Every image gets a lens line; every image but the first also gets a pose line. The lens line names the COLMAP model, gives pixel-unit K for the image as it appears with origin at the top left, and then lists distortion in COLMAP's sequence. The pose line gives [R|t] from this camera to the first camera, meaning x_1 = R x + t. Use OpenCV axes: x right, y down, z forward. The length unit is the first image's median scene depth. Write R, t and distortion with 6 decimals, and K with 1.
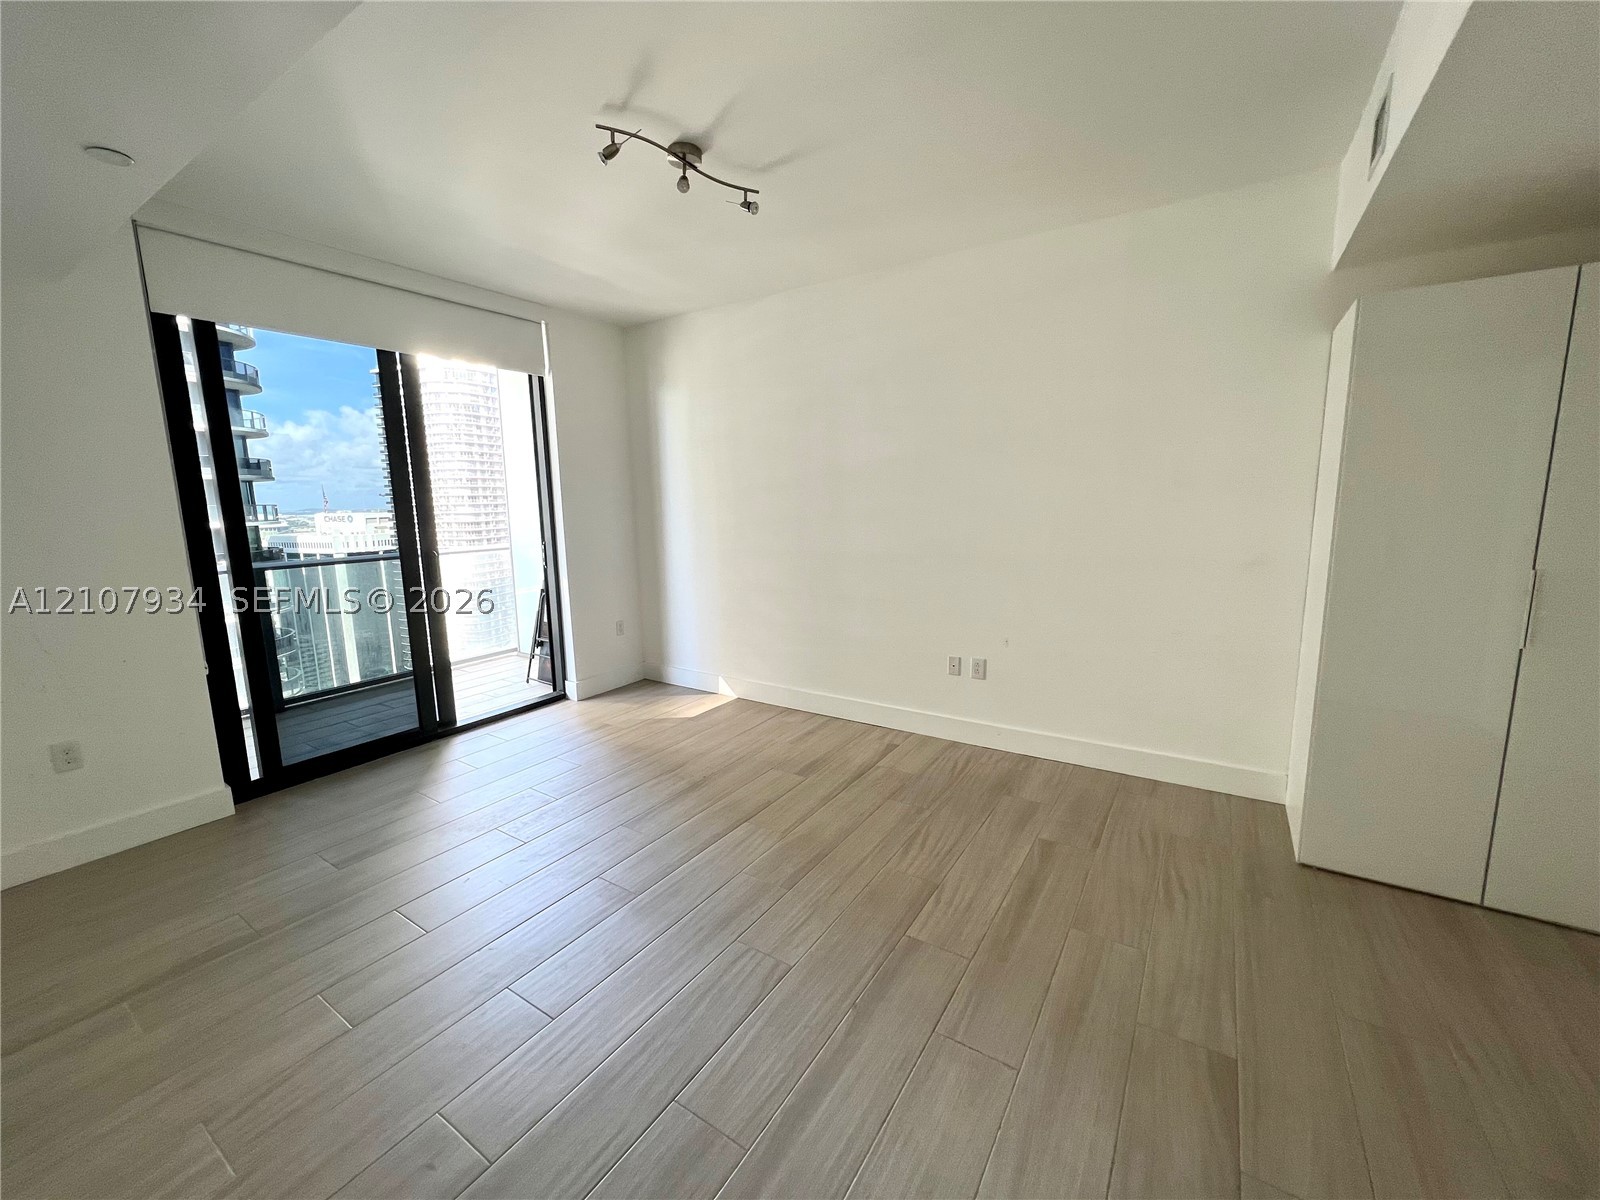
lens RADIAL K [[639.1, 0, 795.6], [0, 639.1, 593.6], [0, 0, 1]] dist [0.000026, 0.000010]
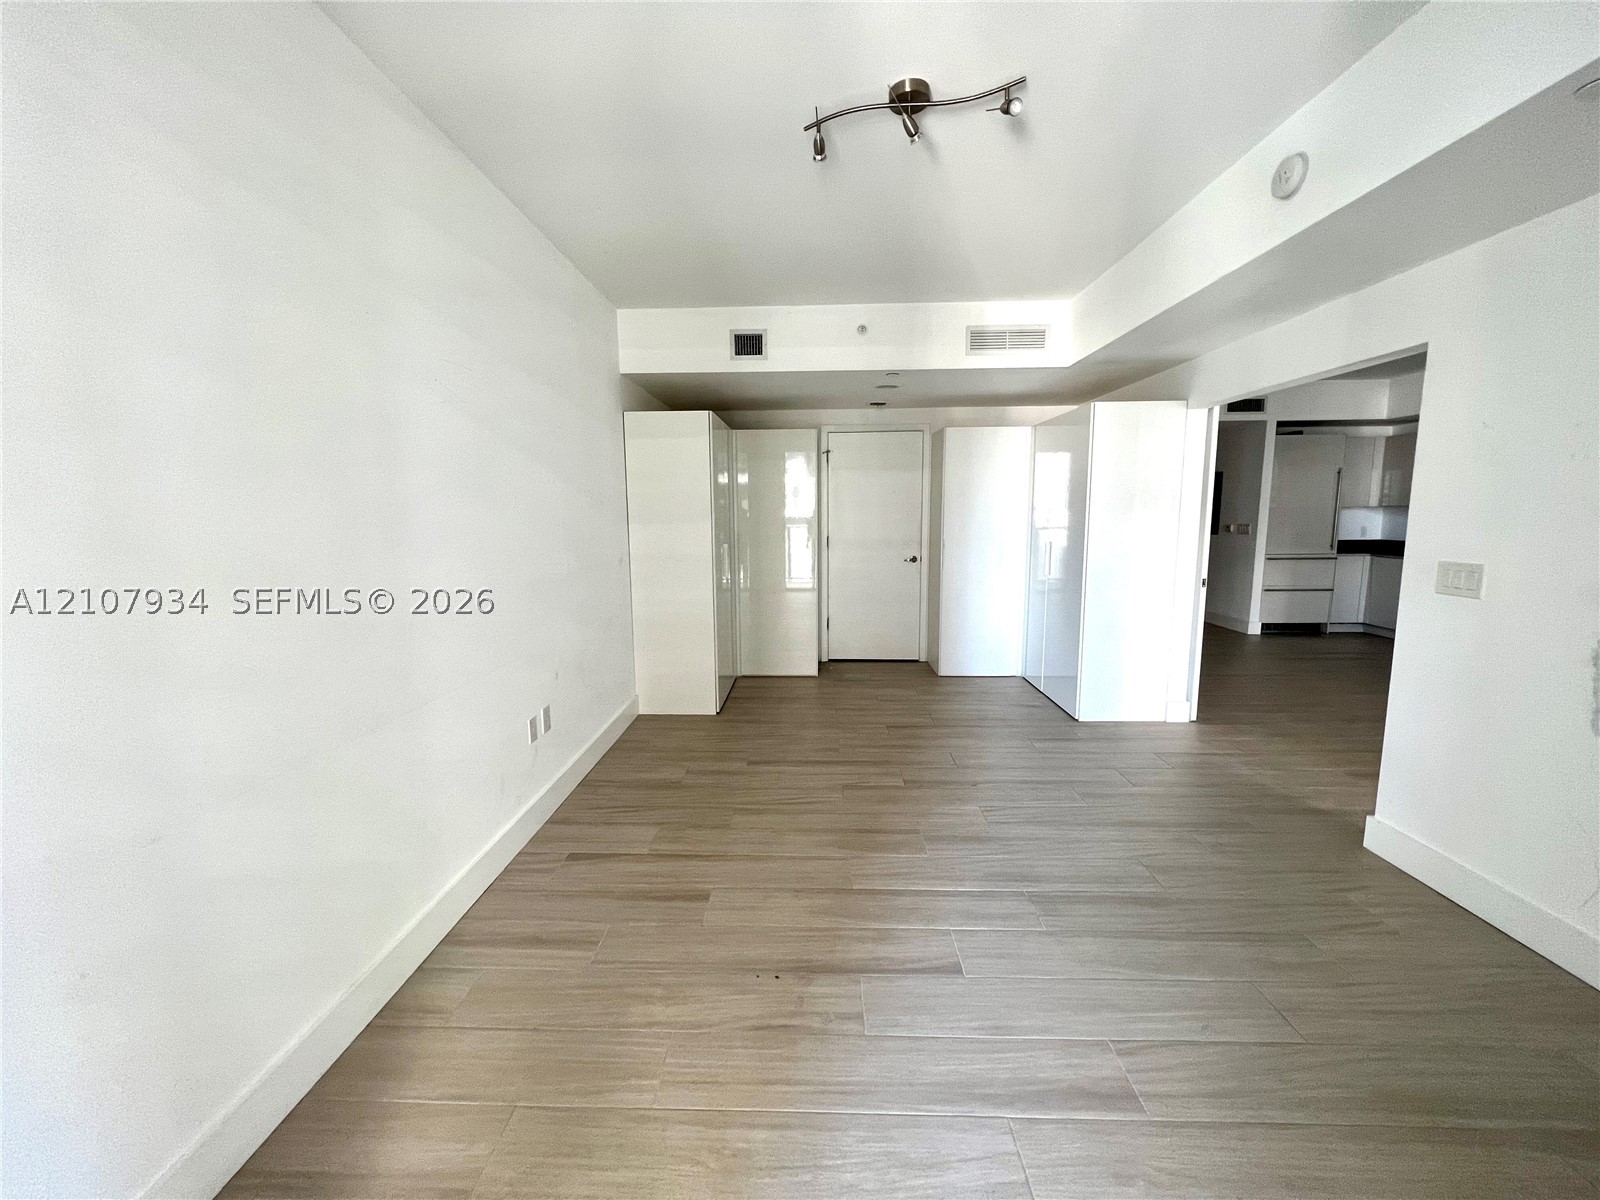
lens RADIAL K [[639.1, 0, 795.6], [0, 639.1, 593.6], [0, 0, 1]] dist [0.000026, 0.000010]
pose [[-0.520308, -0.087101, 0.849525, -0.731318], [0.145402, 0.971224, 0.188632, -0.191008], [-0.841510, 0.221670, -0.492671, 1.414349]]
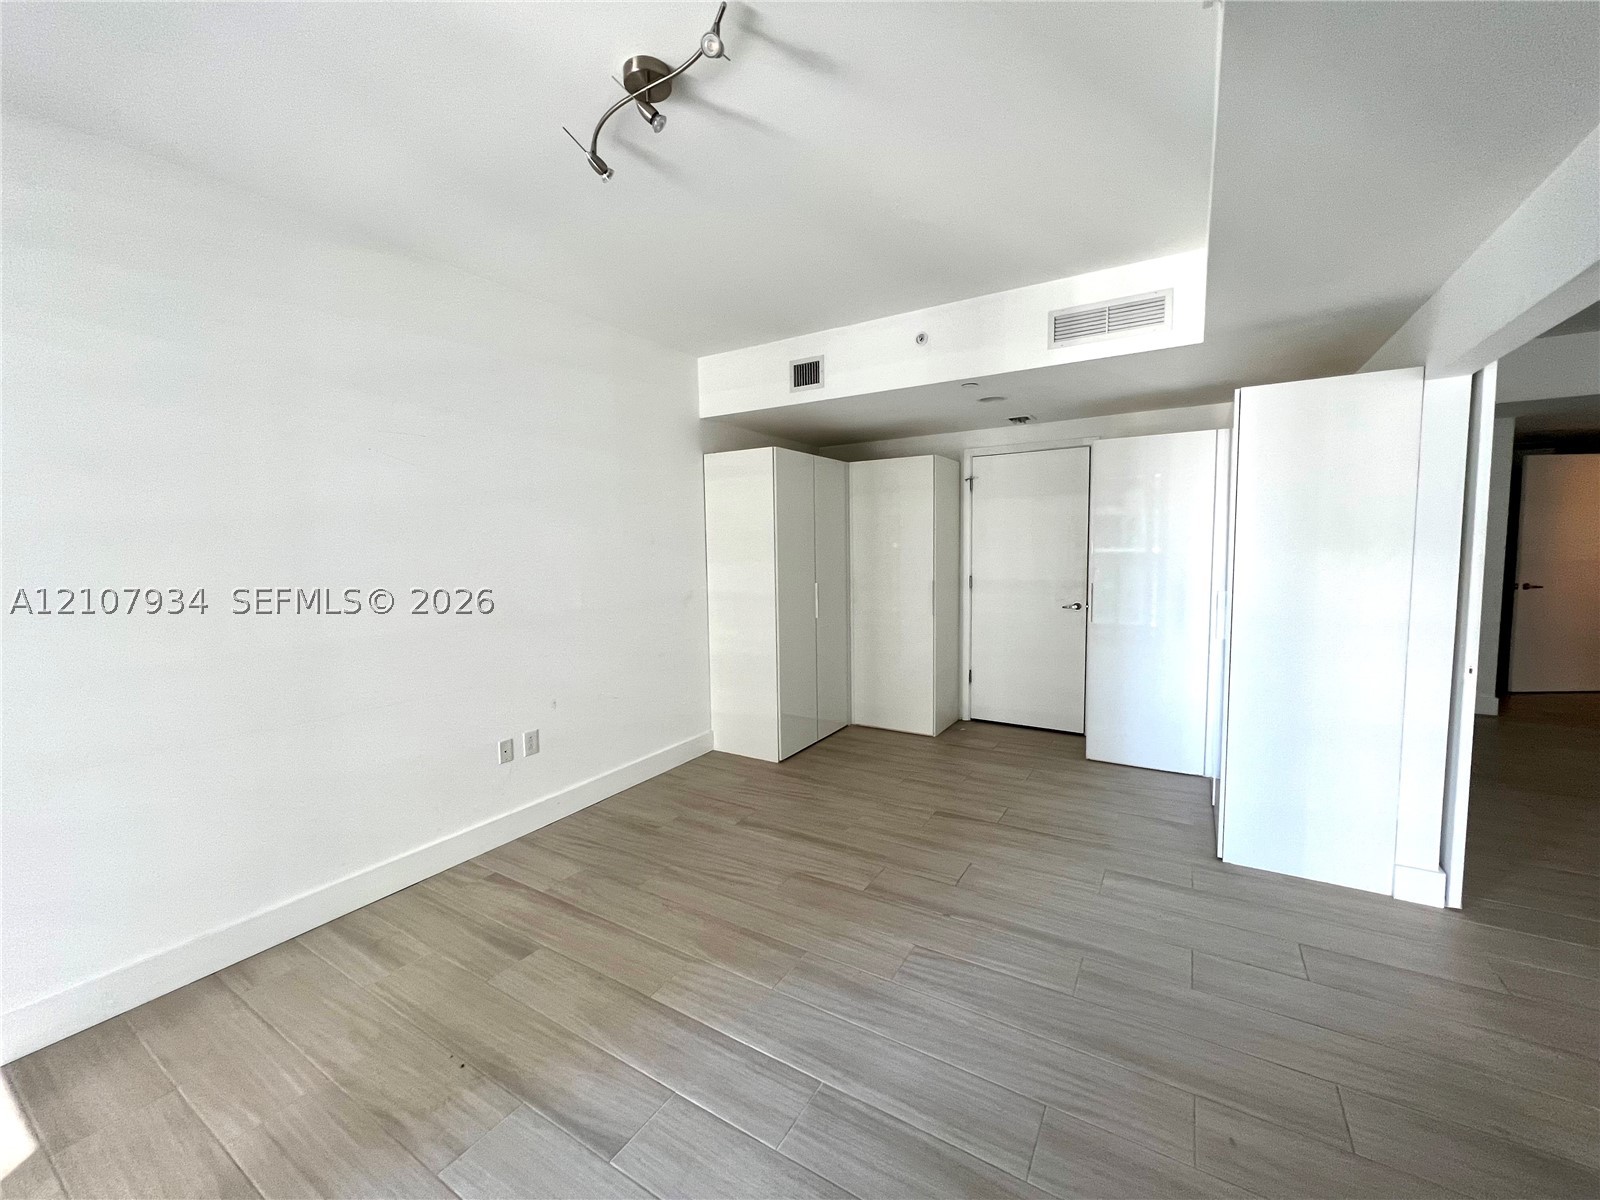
lens RADIAL K [[639.1, 0, 795.6], [0, 639.1, 593.6], [0, 0, 1]] dist [0.000026, 0.000010]
pose [[-0.028402, -0.056553, 0.997996, -0.785658], [0.165659, 0.984326, 0.060493, -0.105884], [-0.985774, 0.167045, -0.018589, 0.791472]]
